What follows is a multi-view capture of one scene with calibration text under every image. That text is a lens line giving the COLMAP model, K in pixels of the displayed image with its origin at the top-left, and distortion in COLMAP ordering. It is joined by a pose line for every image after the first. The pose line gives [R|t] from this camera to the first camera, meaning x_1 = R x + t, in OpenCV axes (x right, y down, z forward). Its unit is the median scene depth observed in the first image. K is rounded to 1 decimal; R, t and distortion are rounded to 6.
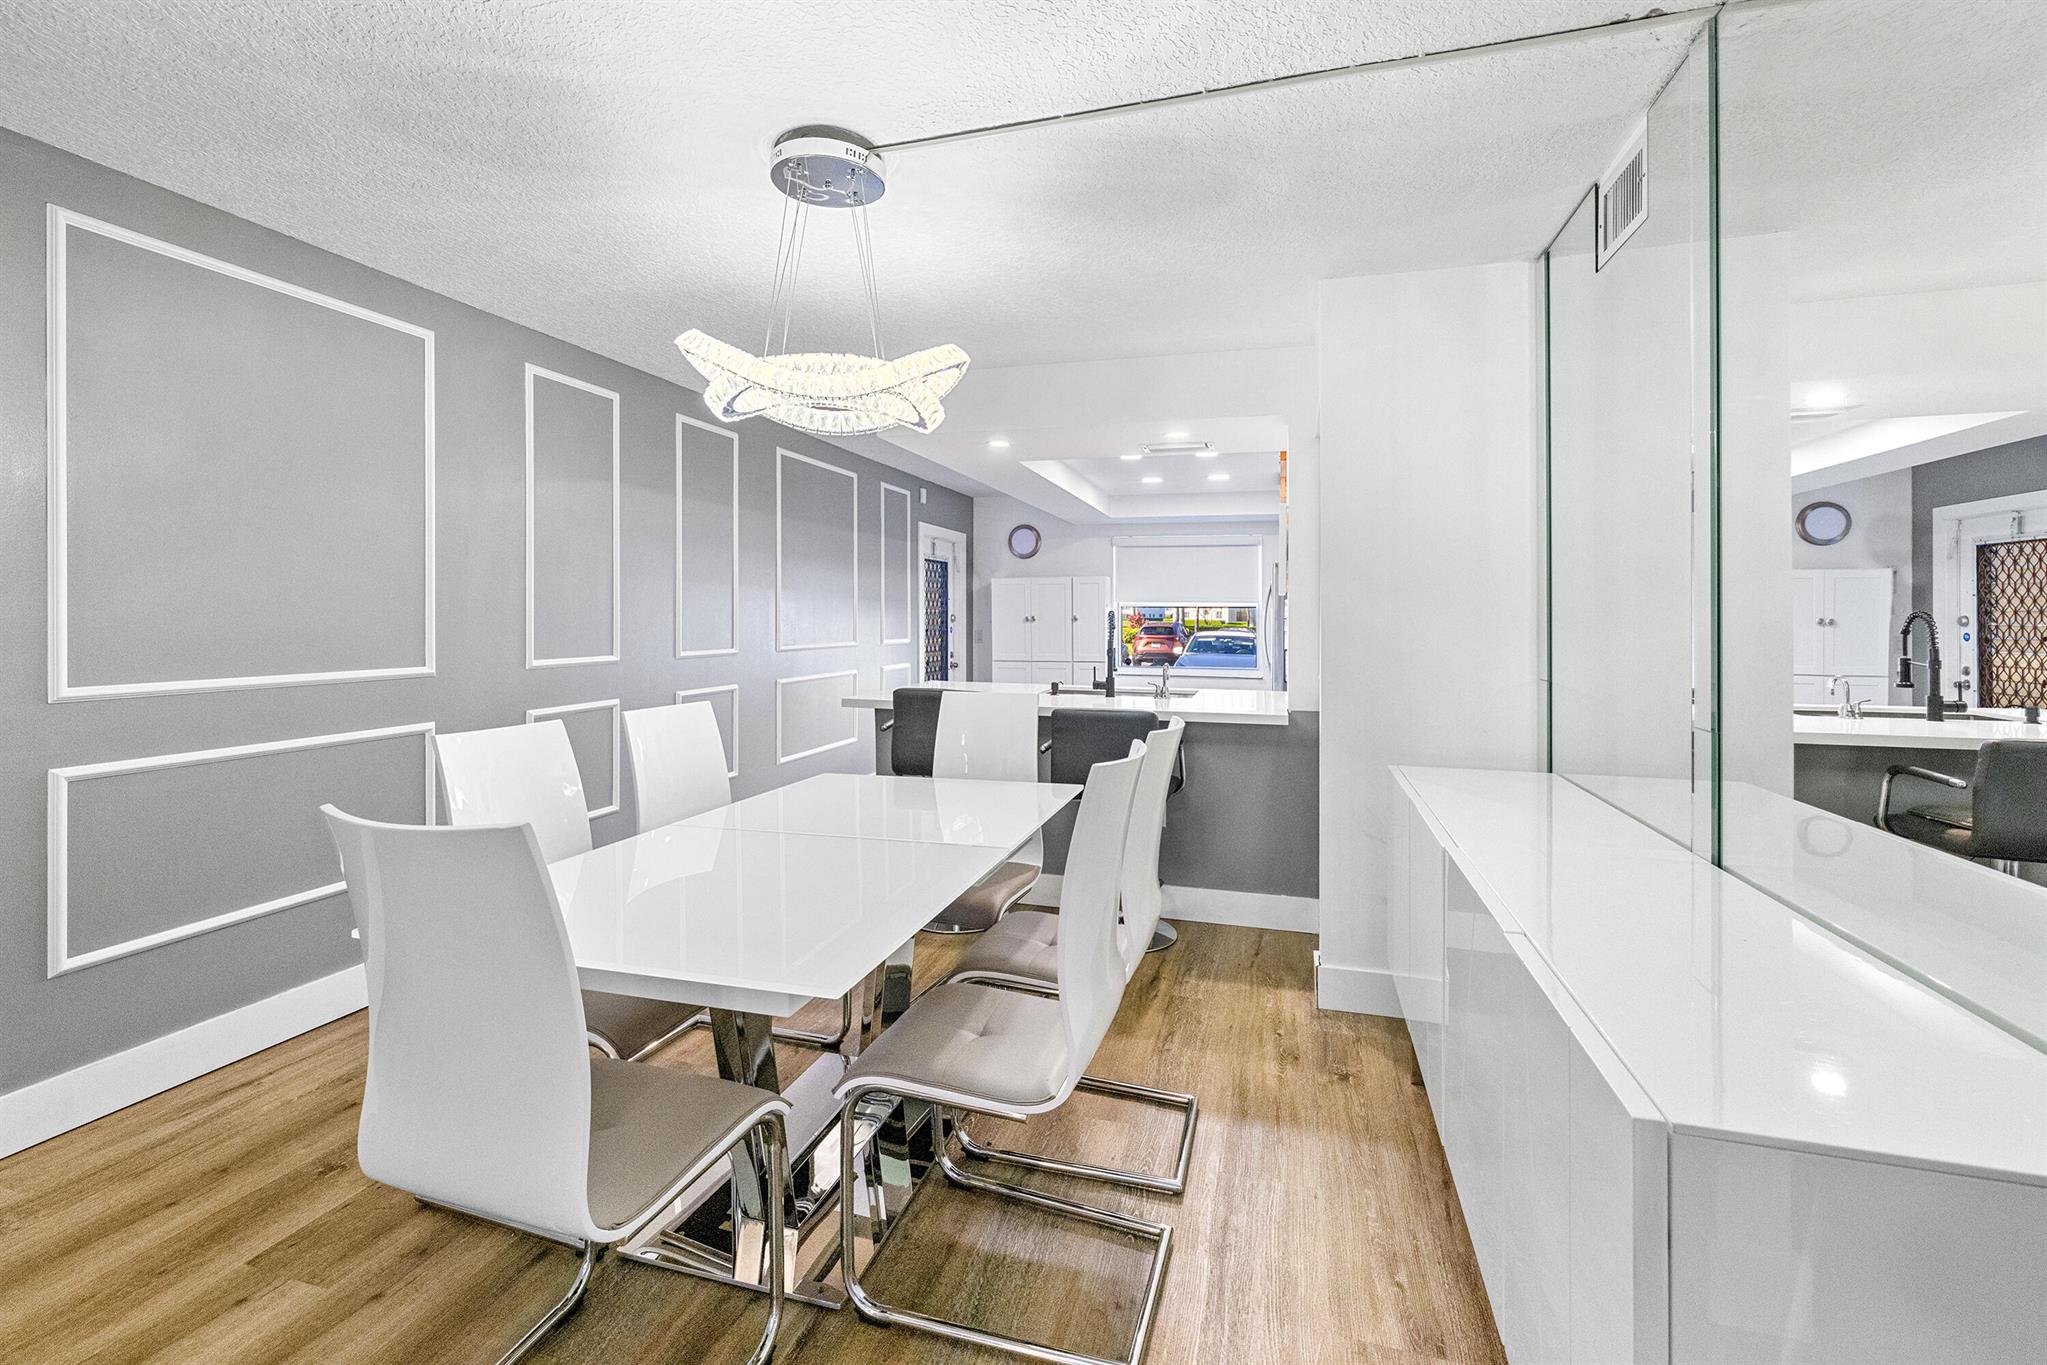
lens RADIAL K [[882.3, 0, 1011.2], [0, 882.3, 606.4], [0, 0, 1]] dist [-0.005534, 0.001870]
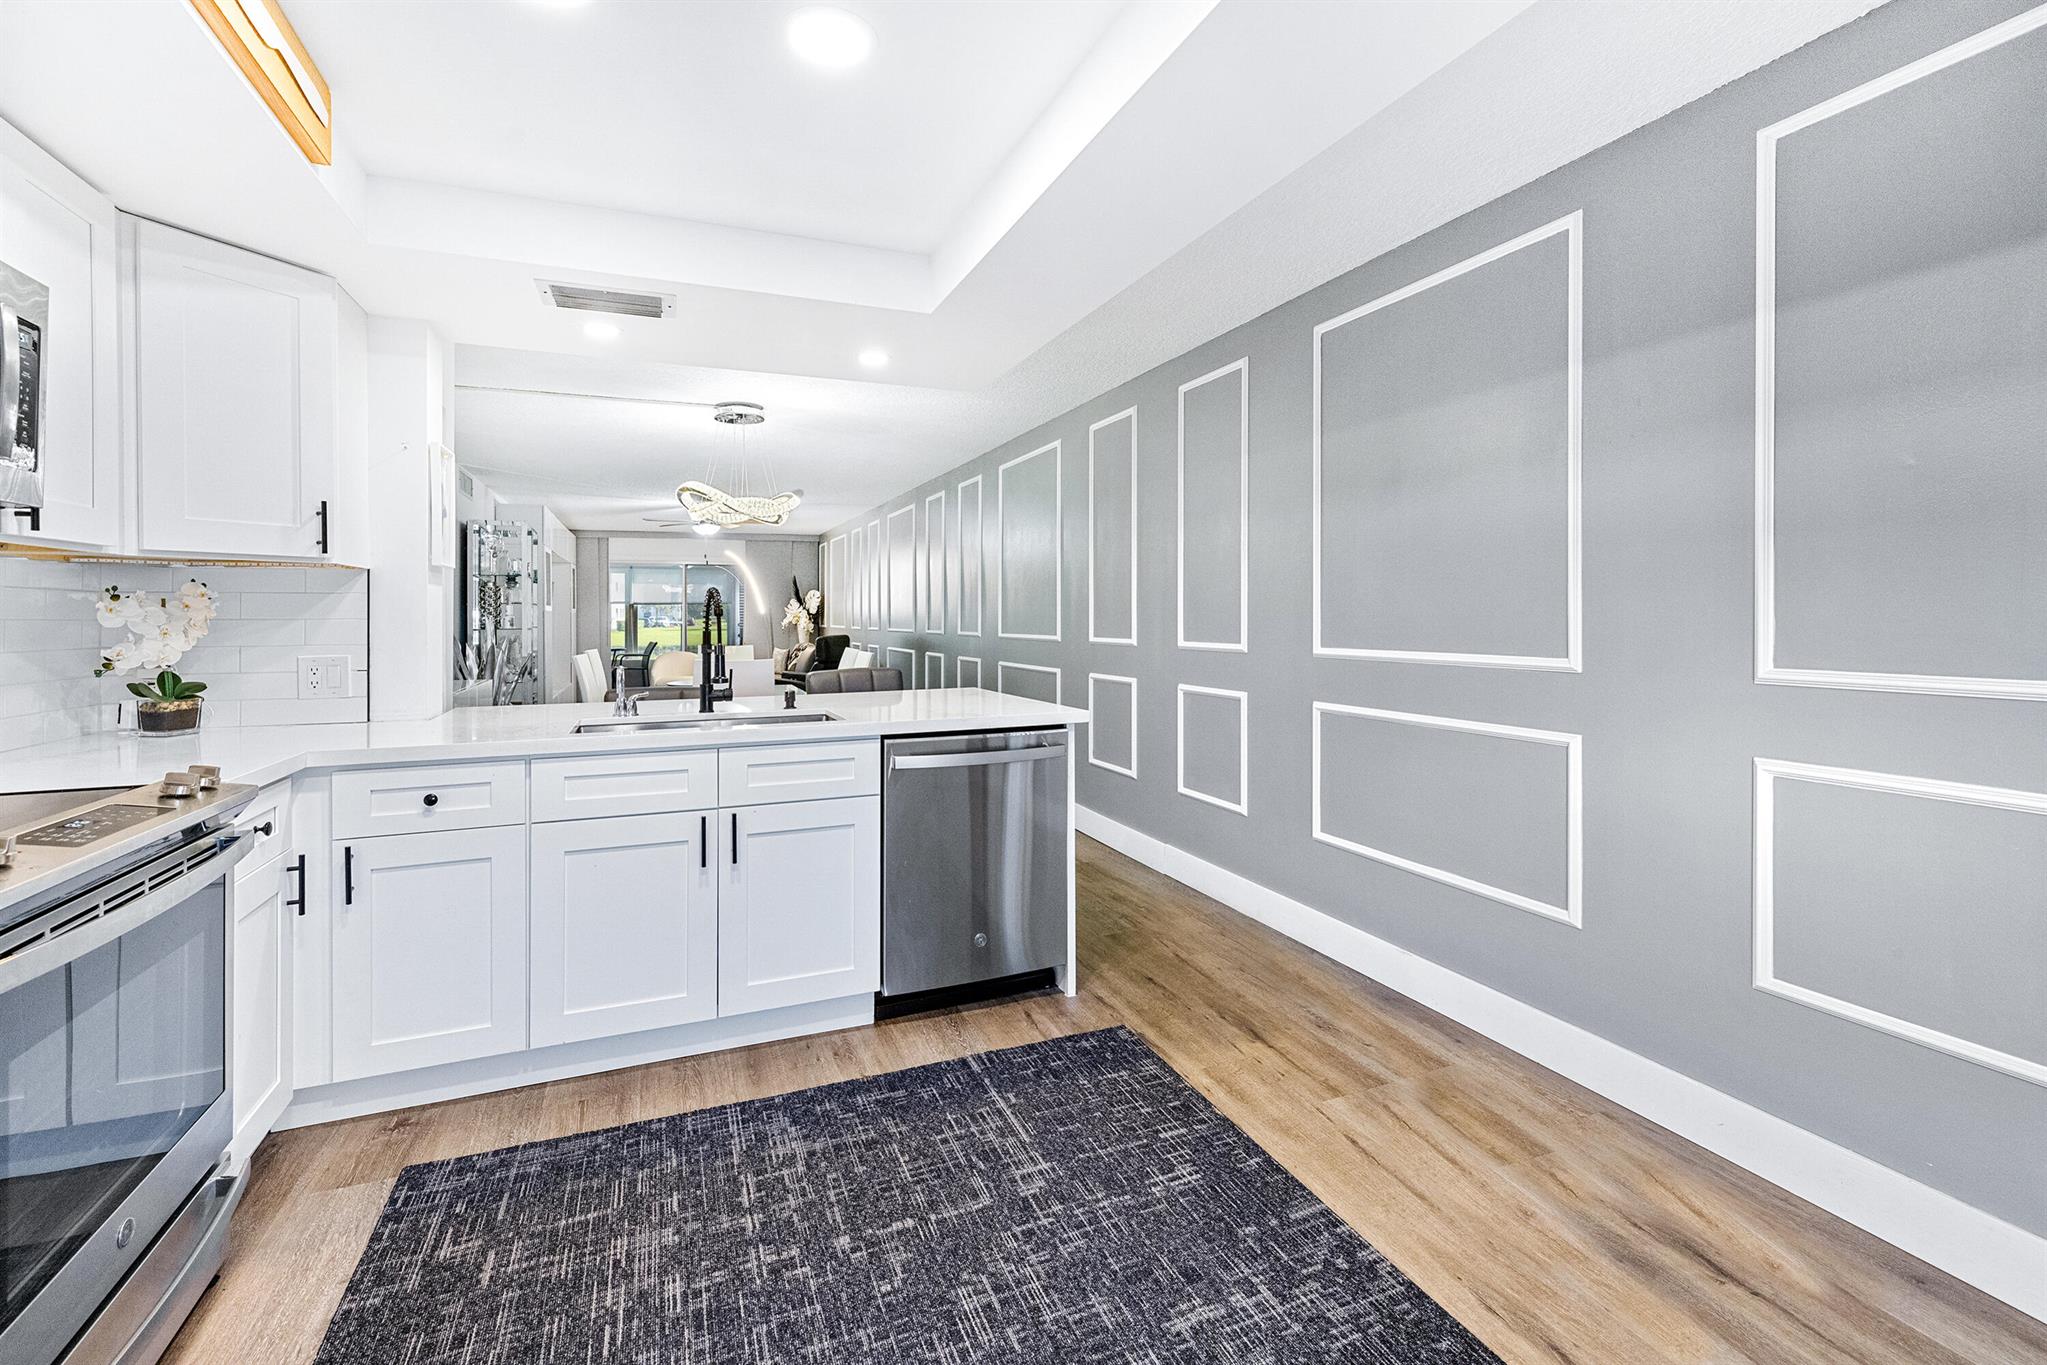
lens RADIAL K [[882.3, 0, 1018.1], [0, 882.3, 615.2], [0, 0, 1]] dist [-0.005534, 0.001870]
pose [[-0.773228, -0.004701, -0.634110, 0.237868], [0.004676, 0.999903, -0.013114, 0.024535], [0.634110, -0.013105, -0.773132, 1.102779]]
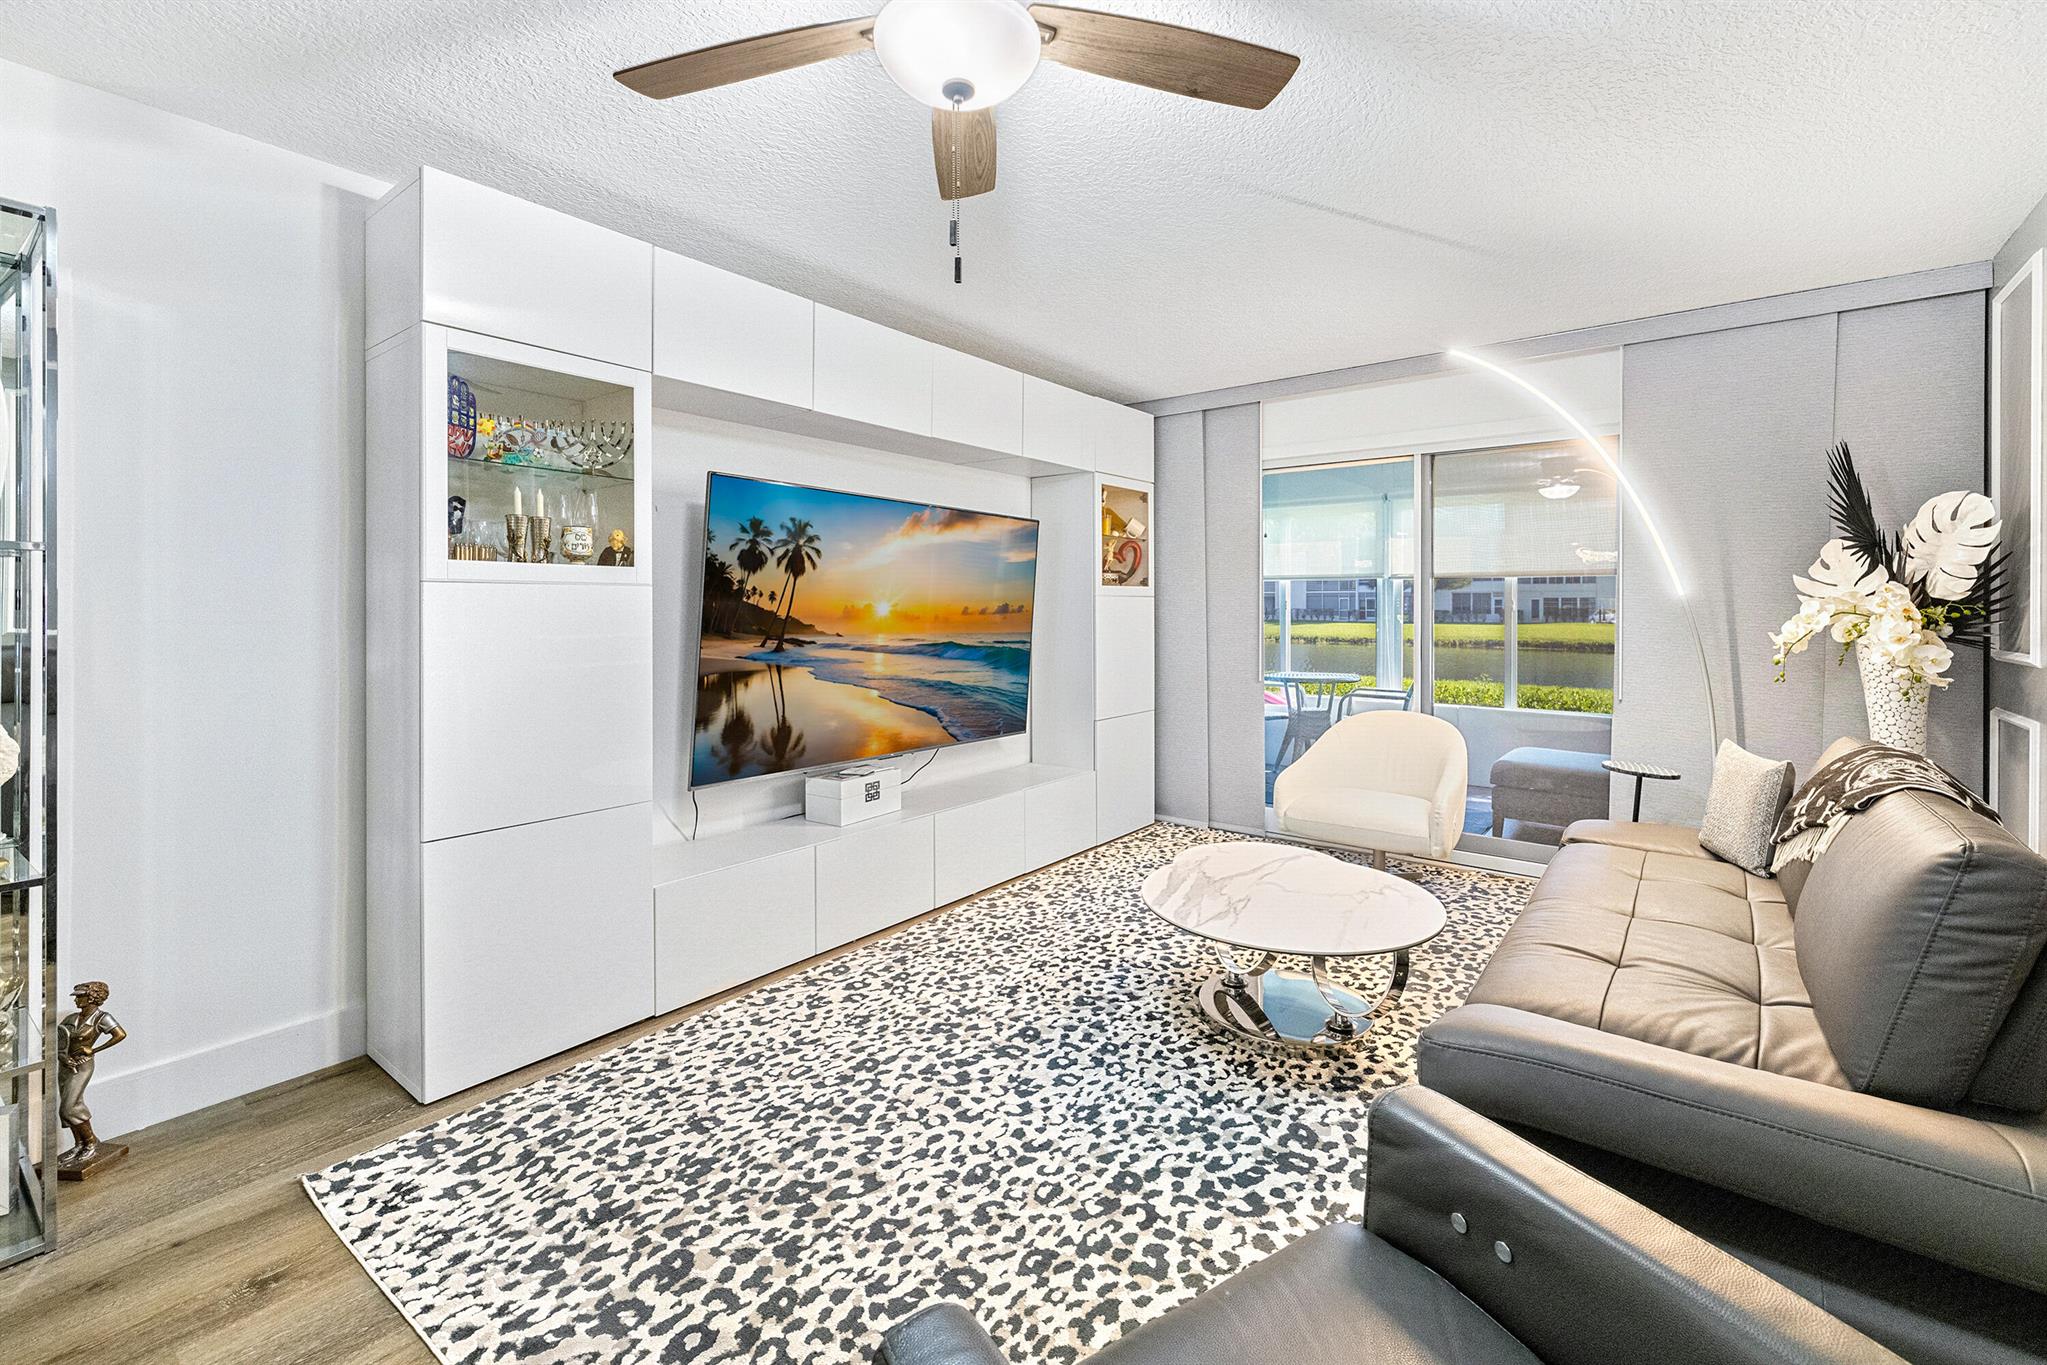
lens RADIAL K [[882.3, 0, 1007.2], [0, 882.3, 628.3], [0, 0, 1]] dist [-0.005534, 0.001870]
pose [[-0.929786, -0.021299, 0.367483, -0.394026], [-0.014246, 0.999659, 0.021895, 0.003259], [-0.367824, 0.015123, -0.929773, -0.156515]]
